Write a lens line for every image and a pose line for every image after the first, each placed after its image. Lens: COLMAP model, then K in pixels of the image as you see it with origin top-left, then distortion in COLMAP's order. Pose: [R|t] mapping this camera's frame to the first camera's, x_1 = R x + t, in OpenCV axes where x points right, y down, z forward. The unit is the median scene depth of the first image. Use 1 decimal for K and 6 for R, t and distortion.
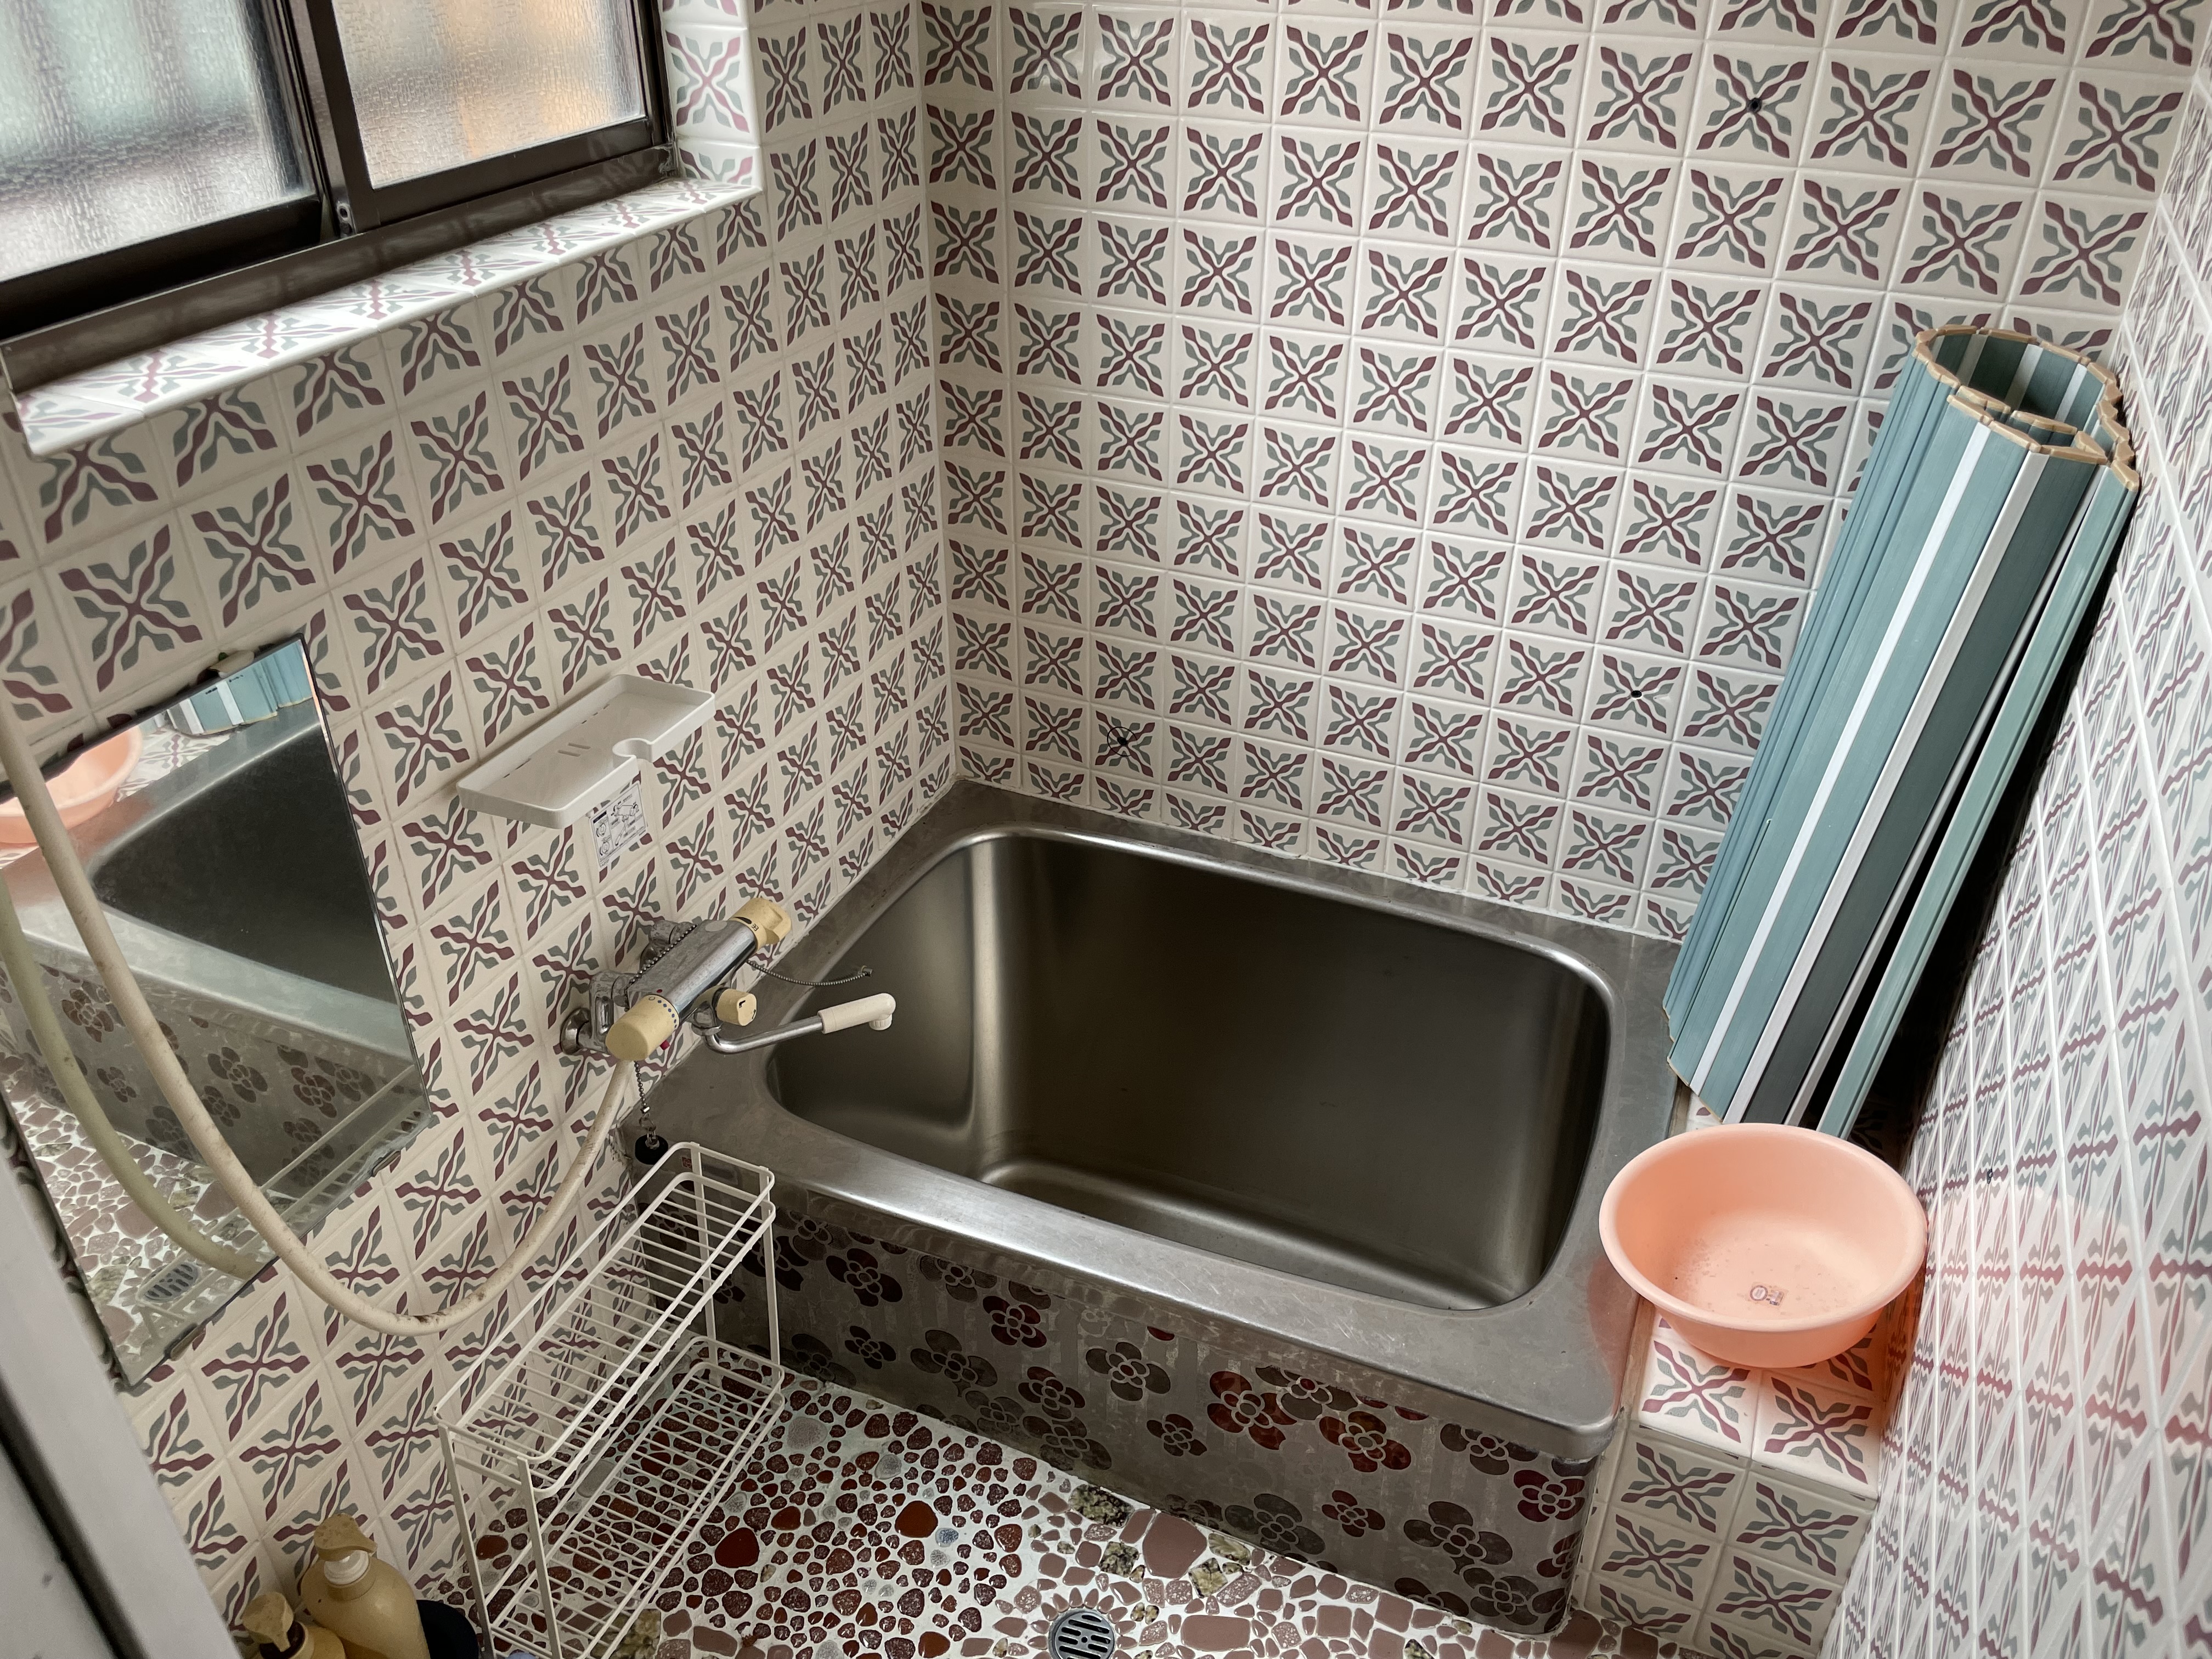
lens RADIAL K [[1695.7, 0, 1106.6], [0, 1695.7, 831.4], [0, 0, 1]] dist [0.024868, -0.037411]
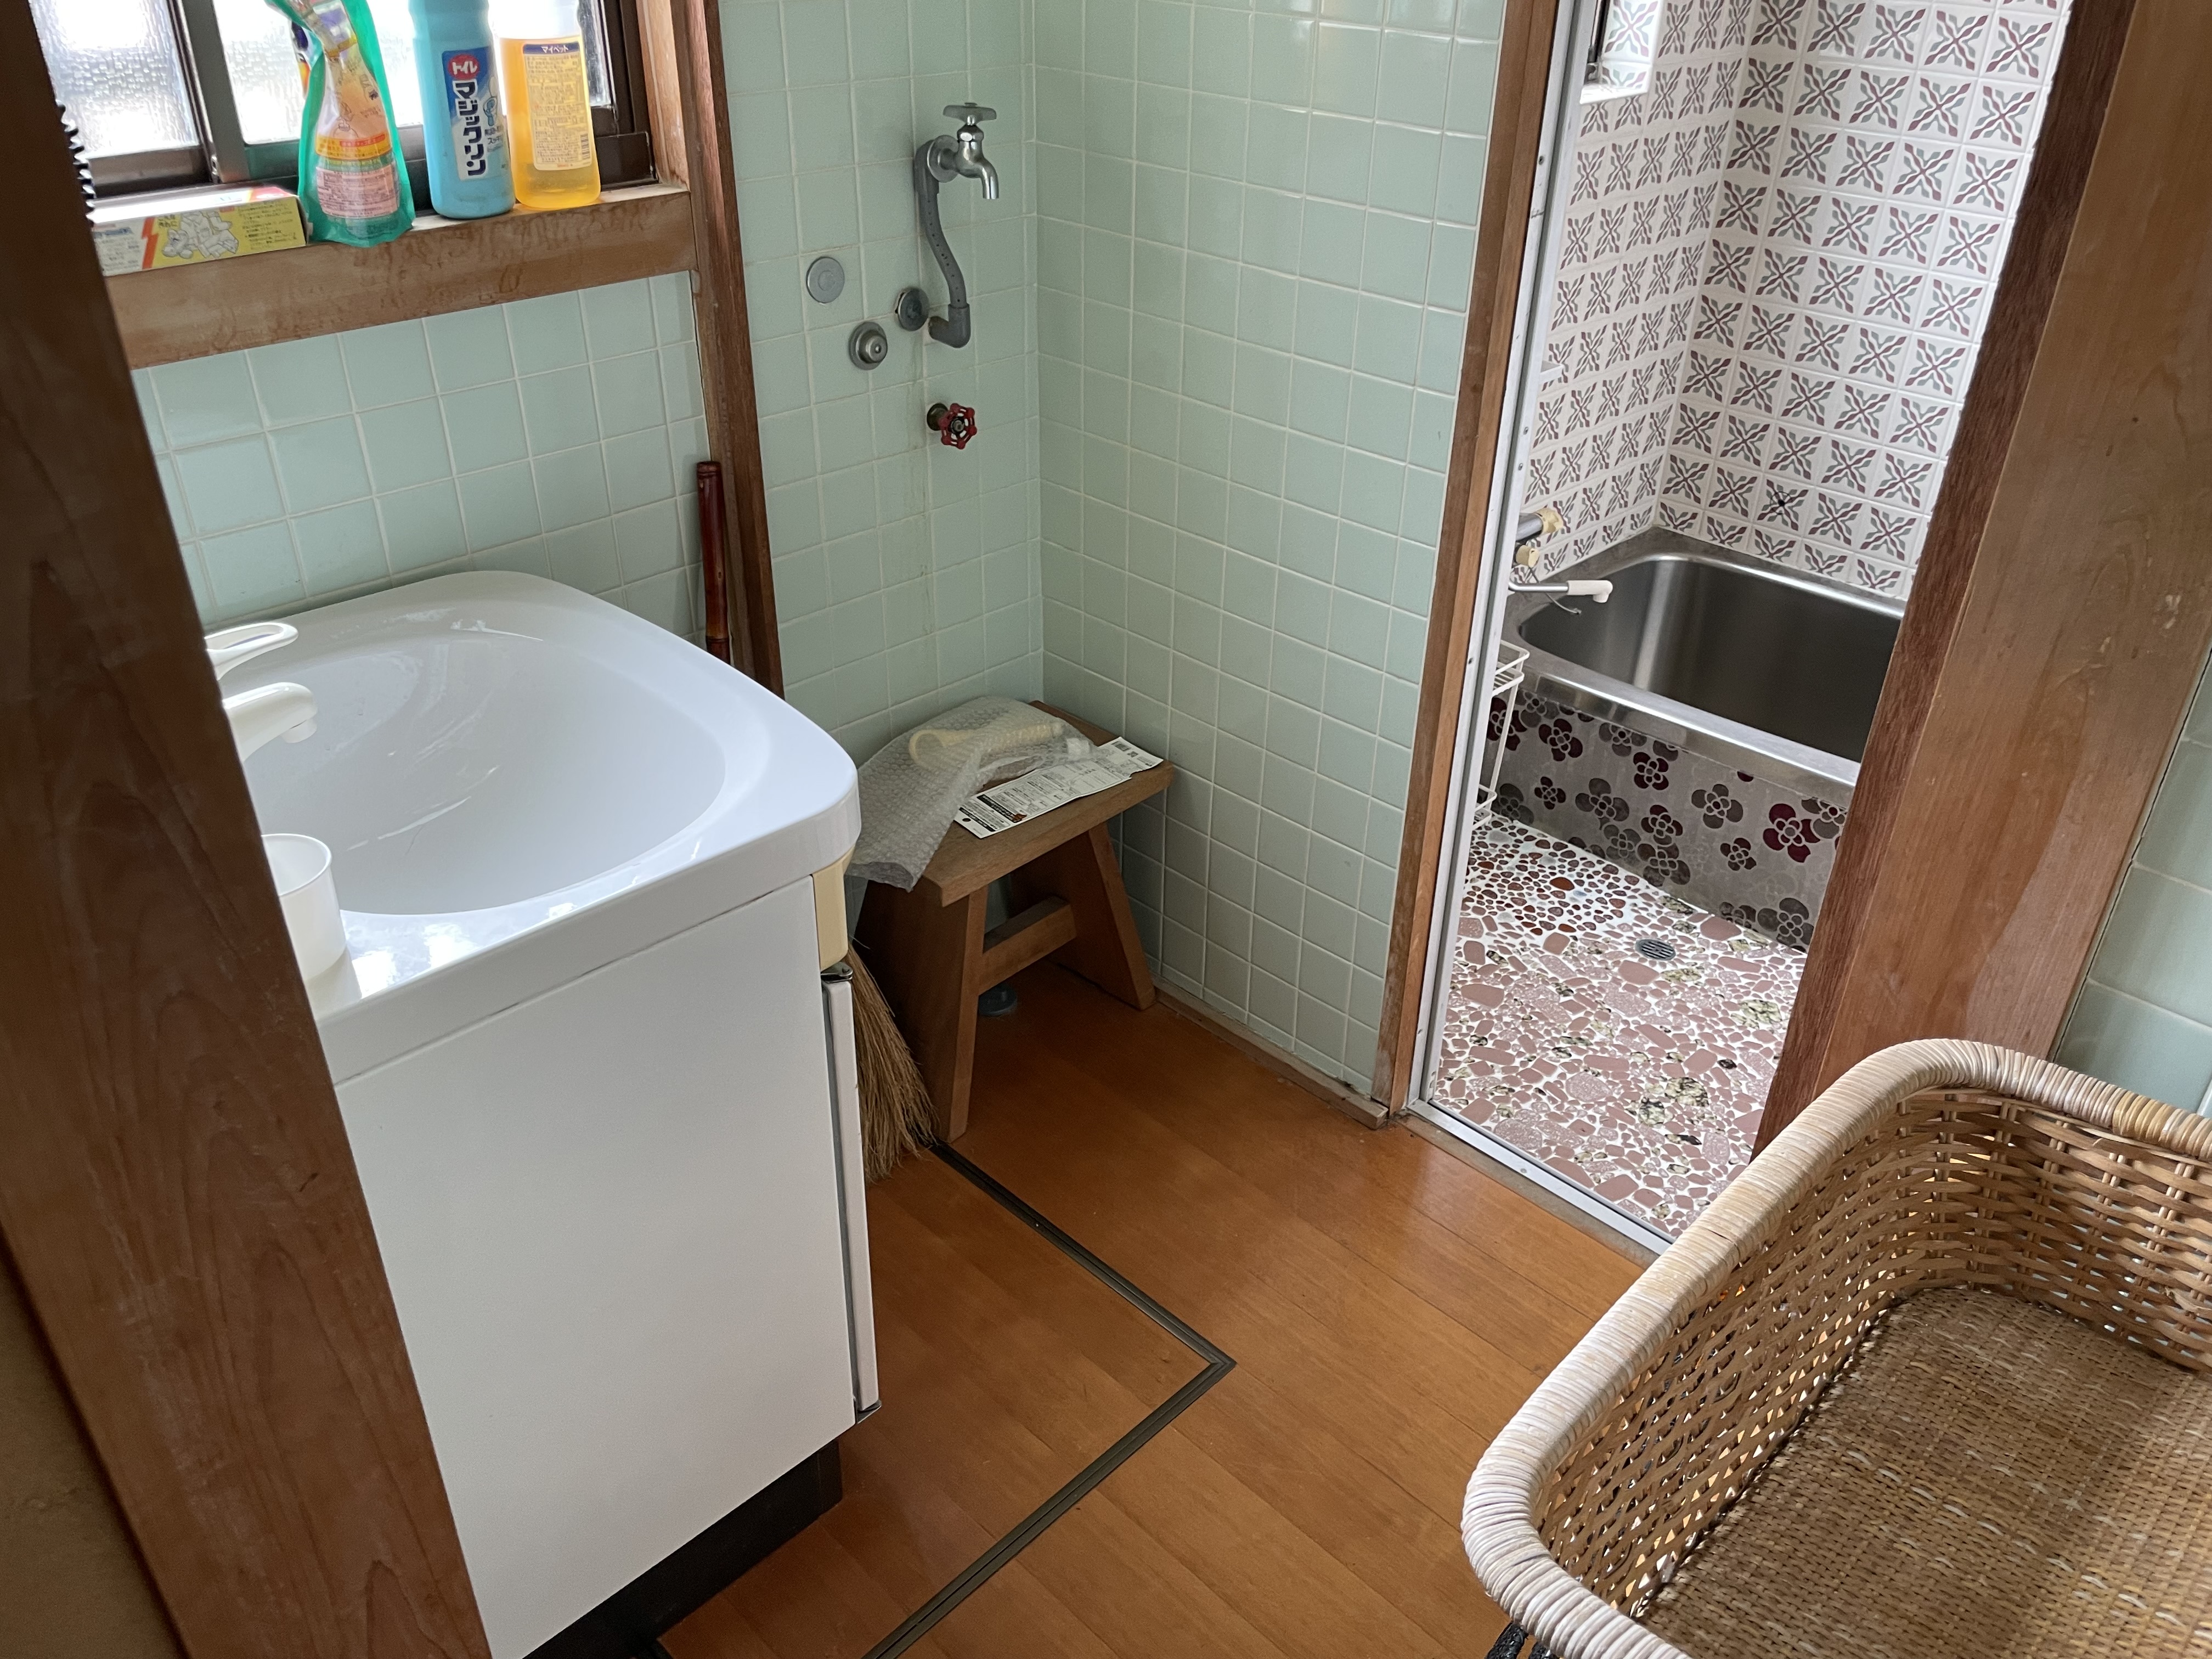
lens RADIAL K [[1695.7, 0, 1102.3], [0, 1695.7, 834.2], [0, 0, 1]] dist [0.024868, -0.037411]
pose [[0.925398, 0.206649, -0.317702, -0.009674], [-0.213785, 0.976799, 0.012649, 0.432311], [0.312945, 0.056215, 0.948106, -0.729227]]
